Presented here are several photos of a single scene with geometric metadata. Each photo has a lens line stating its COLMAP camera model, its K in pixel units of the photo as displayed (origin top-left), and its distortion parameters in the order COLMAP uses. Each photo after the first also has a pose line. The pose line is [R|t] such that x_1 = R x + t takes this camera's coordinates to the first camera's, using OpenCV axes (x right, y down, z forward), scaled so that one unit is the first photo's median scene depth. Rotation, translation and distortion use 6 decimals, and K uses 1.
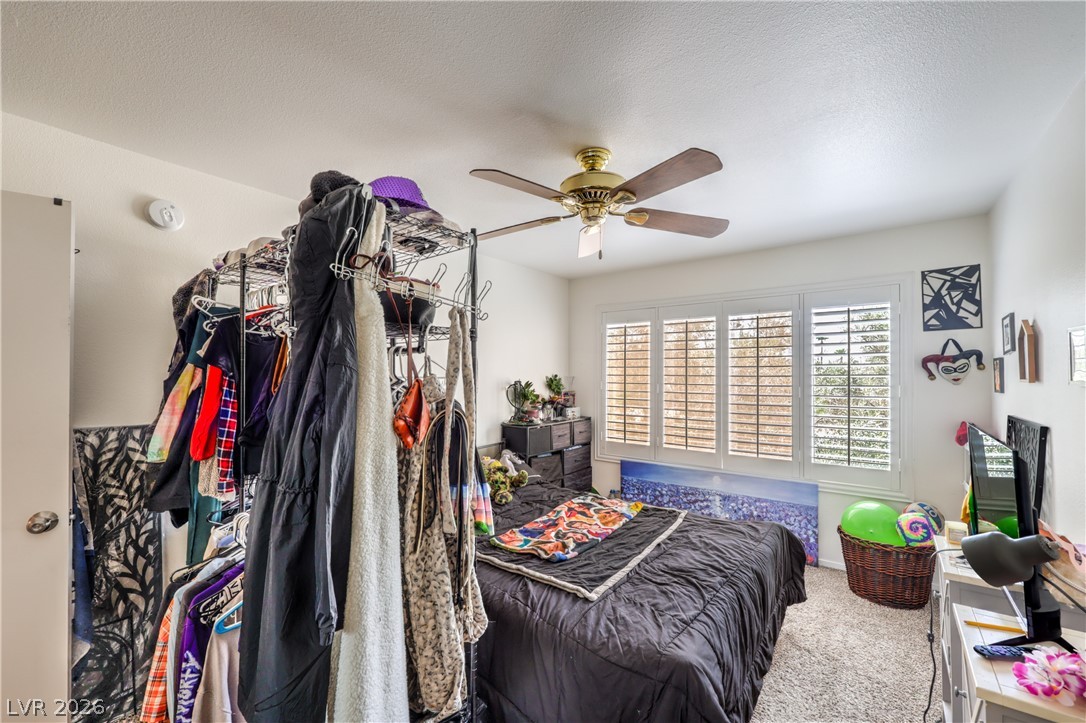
lens RADIAL K [[445.8, 0, 577.1], [0, 445.8, 369.8], [0, 0, 1]] dist [-0.006173, 0.000562]
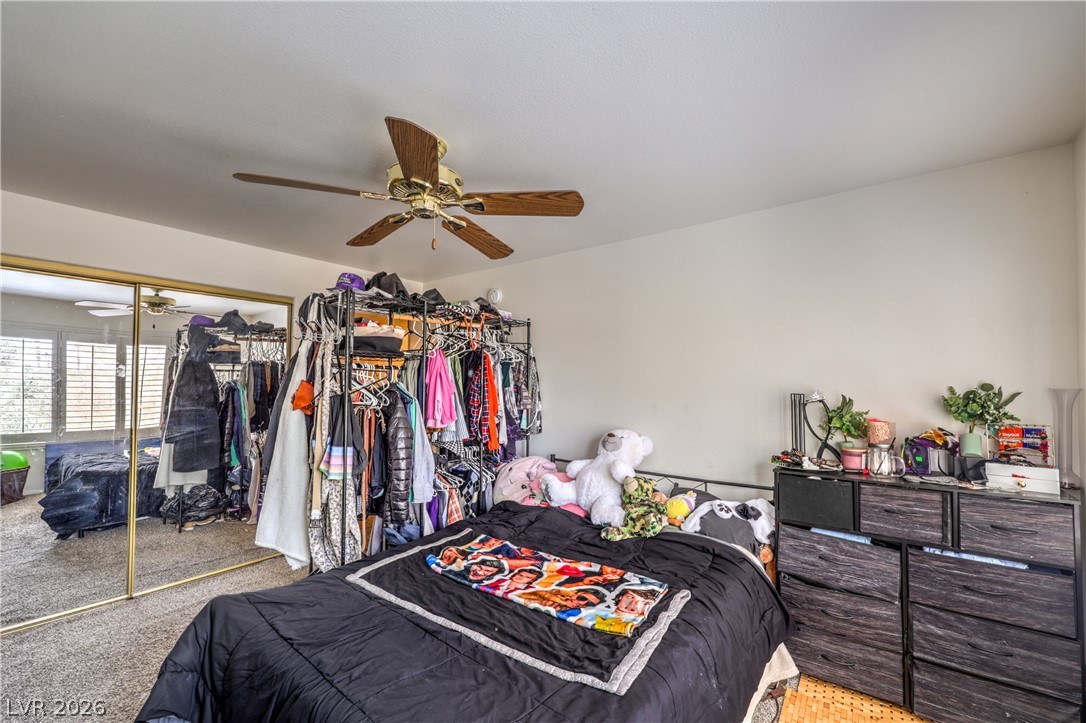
lens RADIAL K [[445.8, 0, 544.2], [0, 445.8, 366.3], [0, 0, 1]] dist [-0.006173, 0.000562]
pose [[-0.076588, -0.019026, -0.996881, 0.732342], [0.015763, 0.999670, -0.020291, -0.011601], [0.996938, -0.017268, -0.076263, 0.992716]]
